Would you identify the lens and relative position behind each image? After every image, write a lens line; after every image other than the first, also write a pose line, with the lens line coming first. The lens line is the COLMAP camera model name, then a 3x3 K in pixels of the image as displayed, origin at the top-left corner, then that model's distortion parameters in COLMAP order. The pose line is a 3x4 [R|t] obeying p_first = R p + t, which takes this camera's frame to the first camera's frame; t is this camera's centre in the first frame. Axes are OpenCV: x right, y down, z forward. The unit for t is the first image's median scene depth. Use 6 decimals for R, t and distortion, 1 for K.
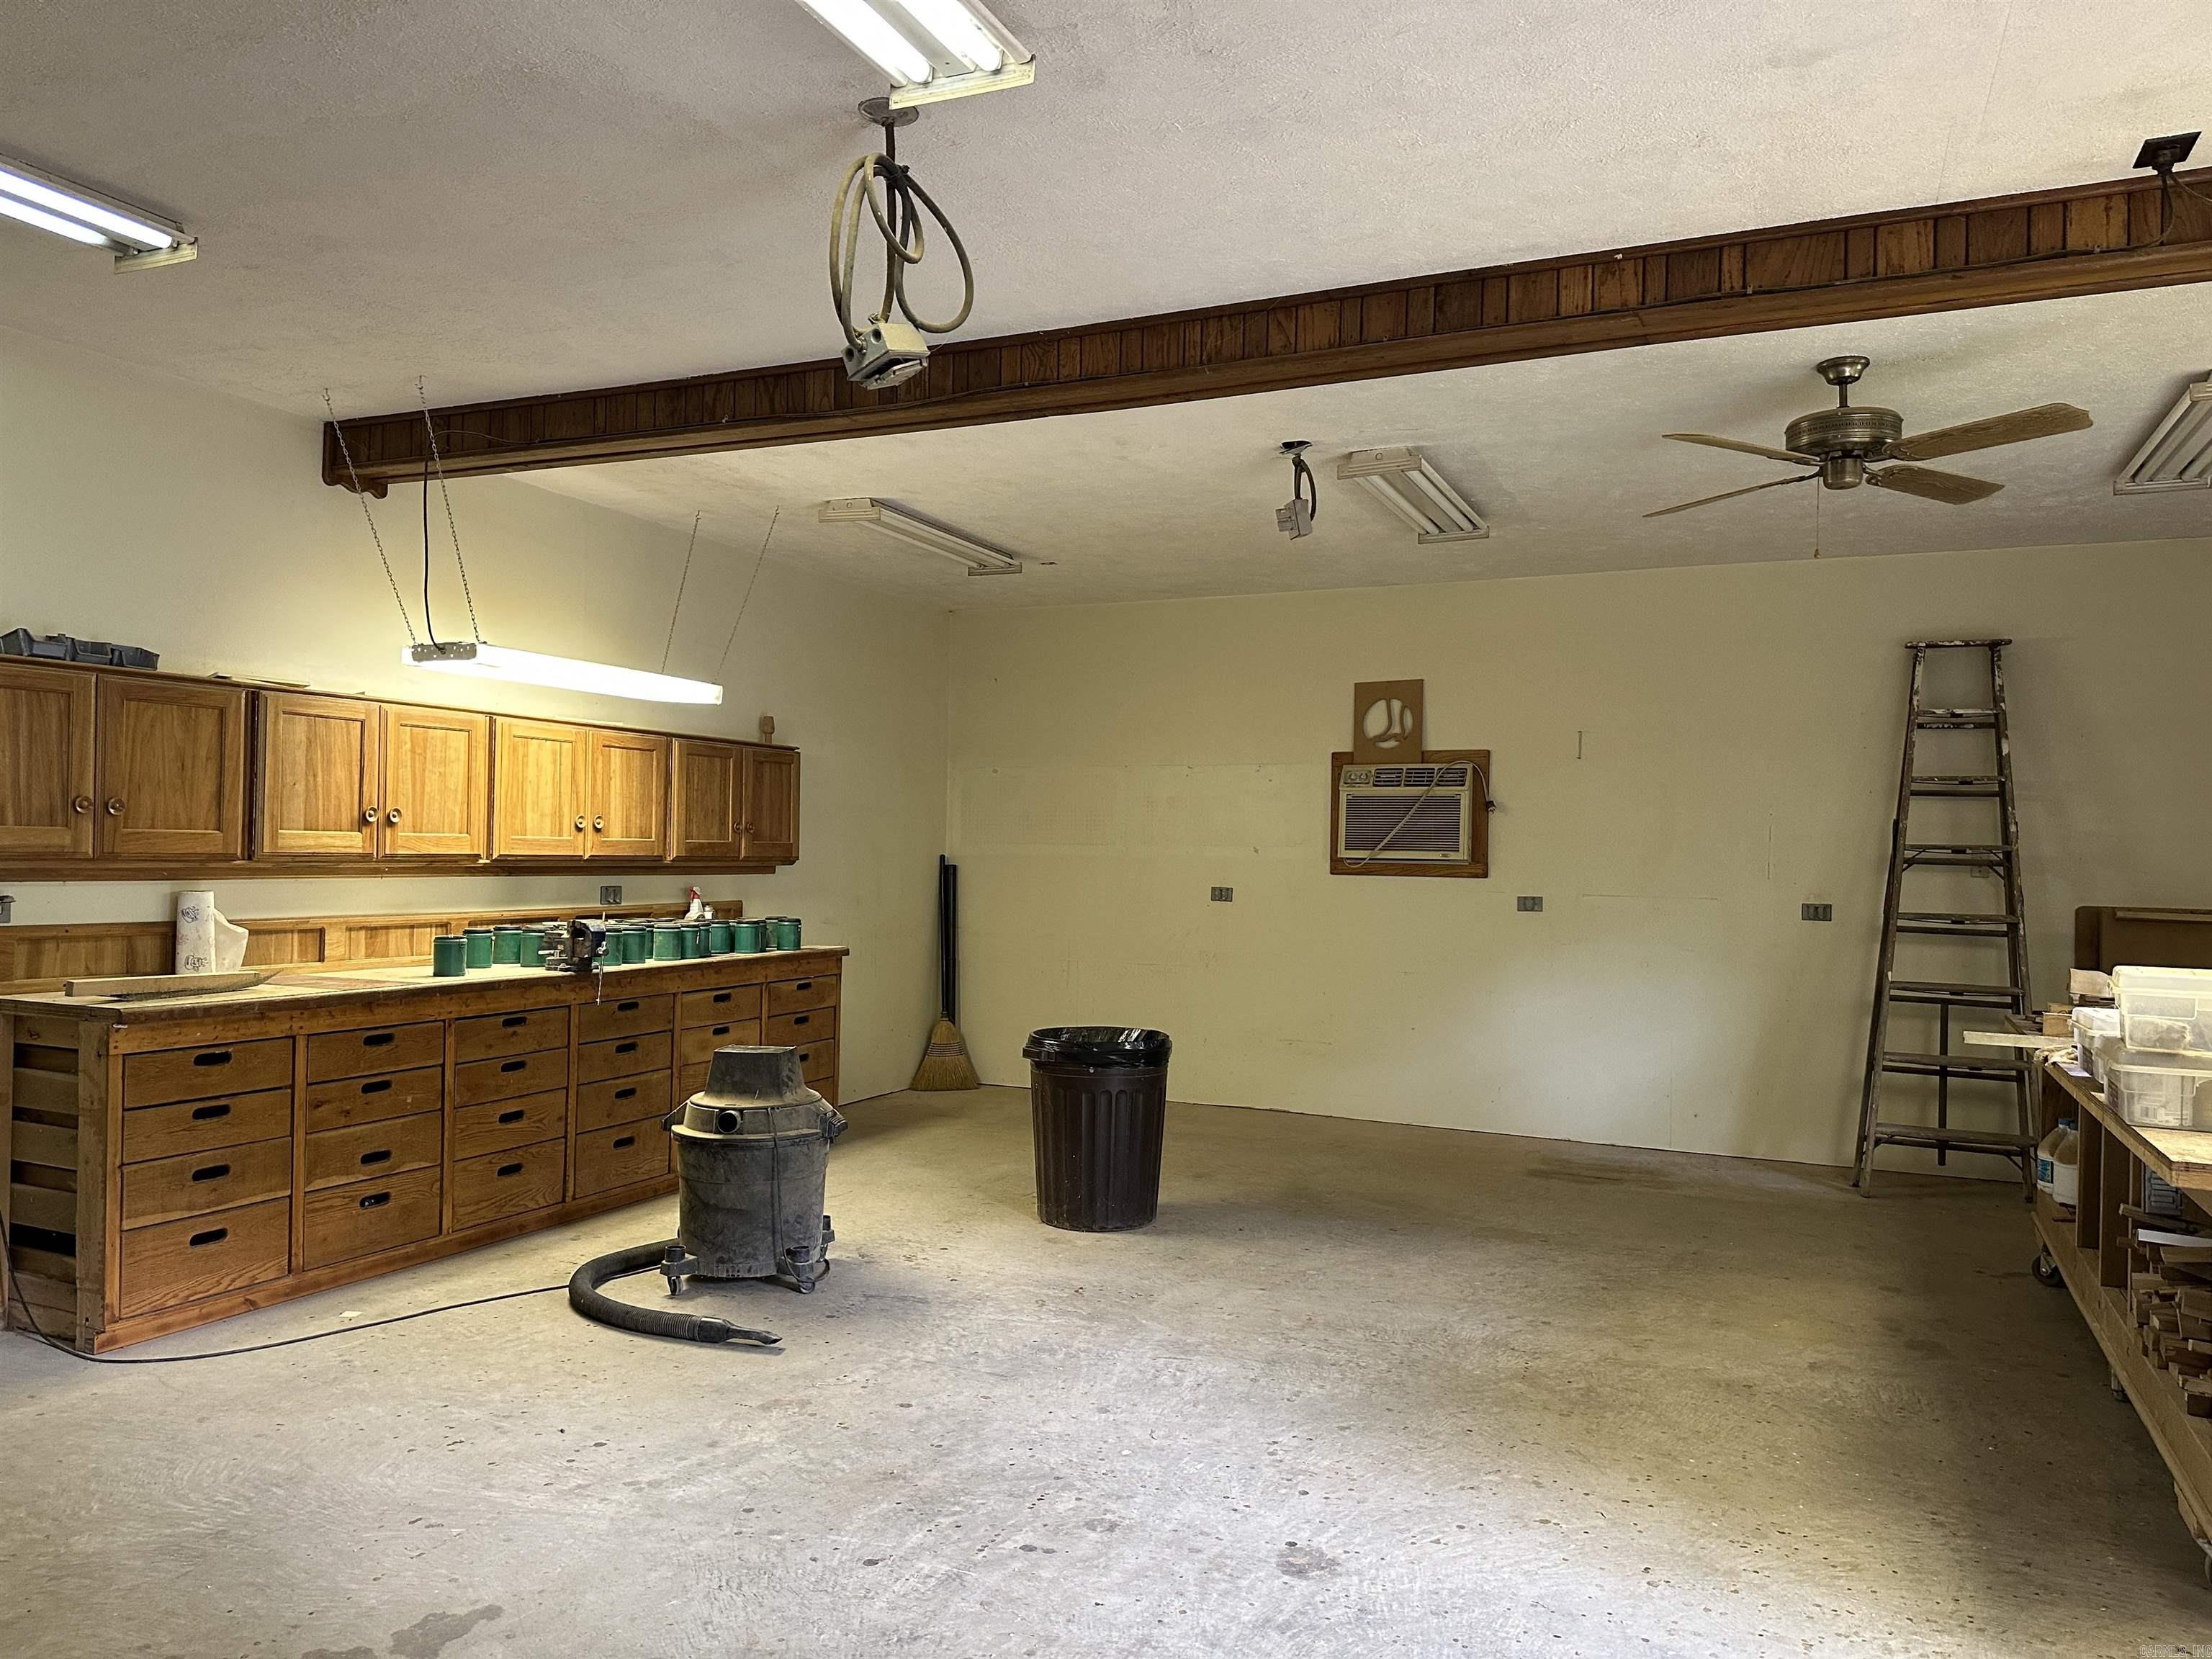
lens RADIAL K [[1541.6, 0, 1099.3], [0, 1541.6, 822.0], [0, 0, 1]] dist [0.102618, -0.130248]
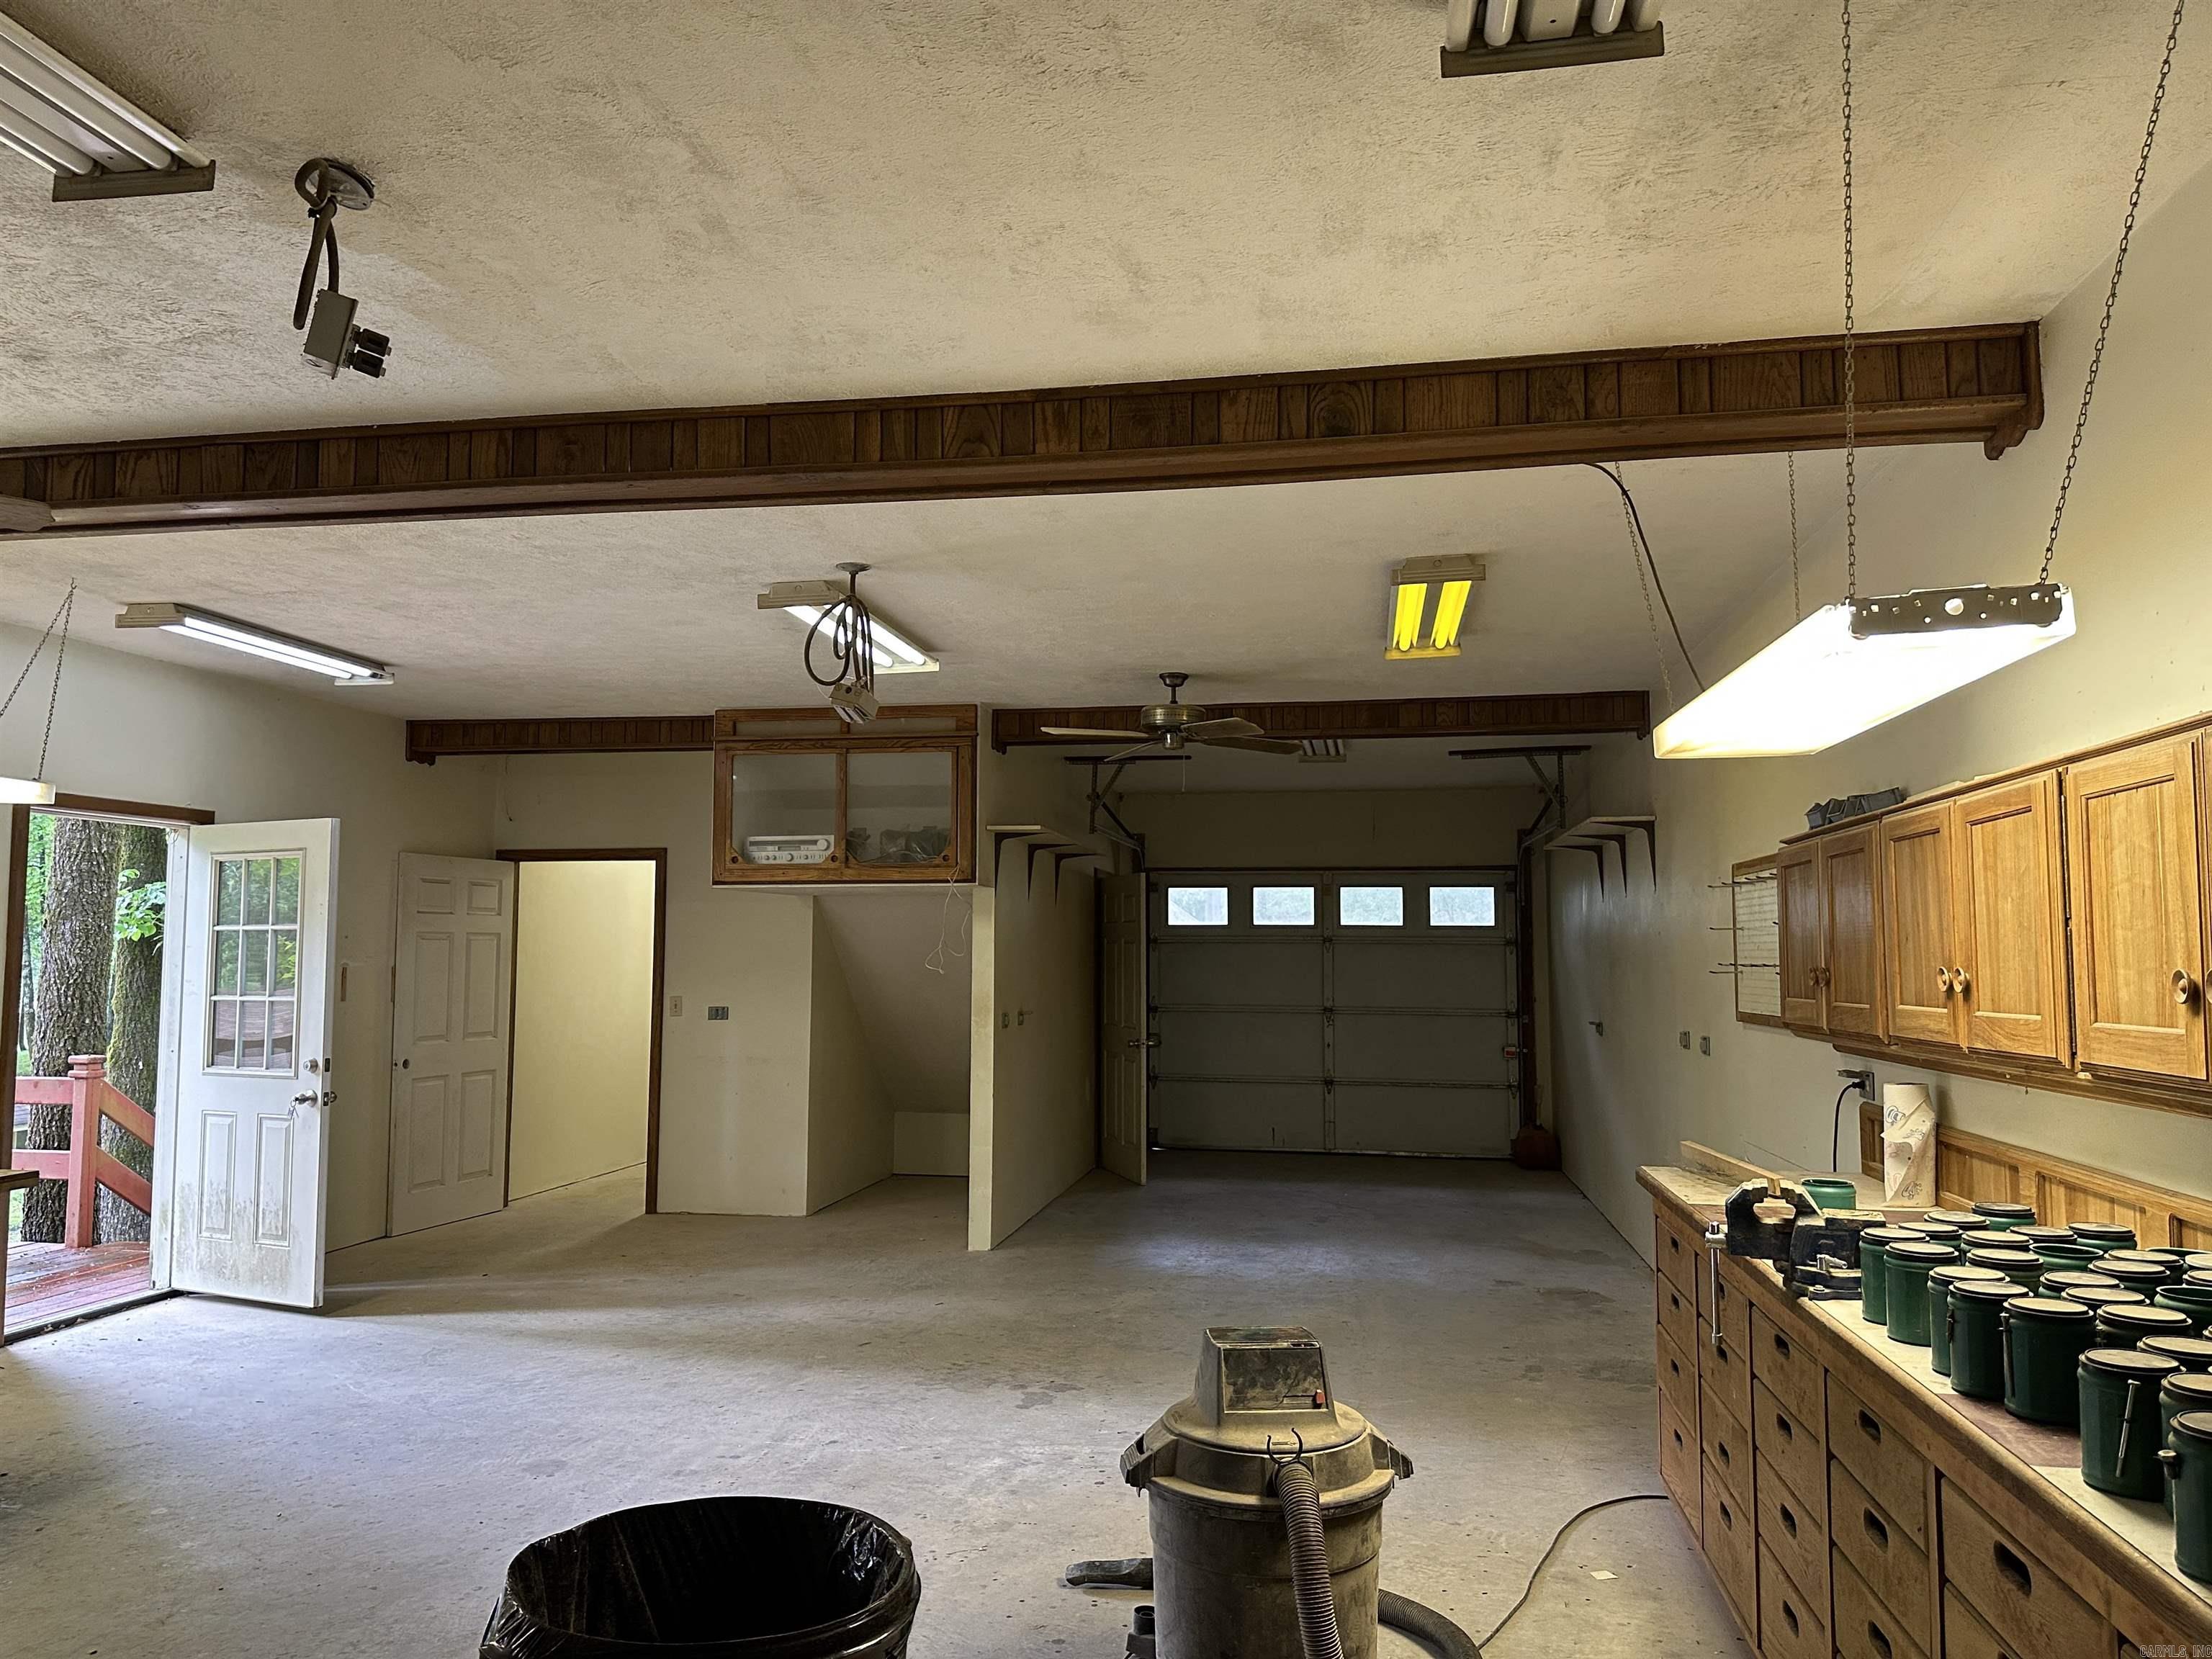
lens RADIAL K [[1541.6, 0, 1099.3], [0, 1541.6, 822.0], [0, 0, 1]] dist [0.102618, -0.130248]
pose [[-0.966004, -0.042146, -0.255067, 0.017062], [-0.013727, 0.993592, -0.112190, 0.007517], [0.258161, -0.104875, -0.960393, 1.585728]]
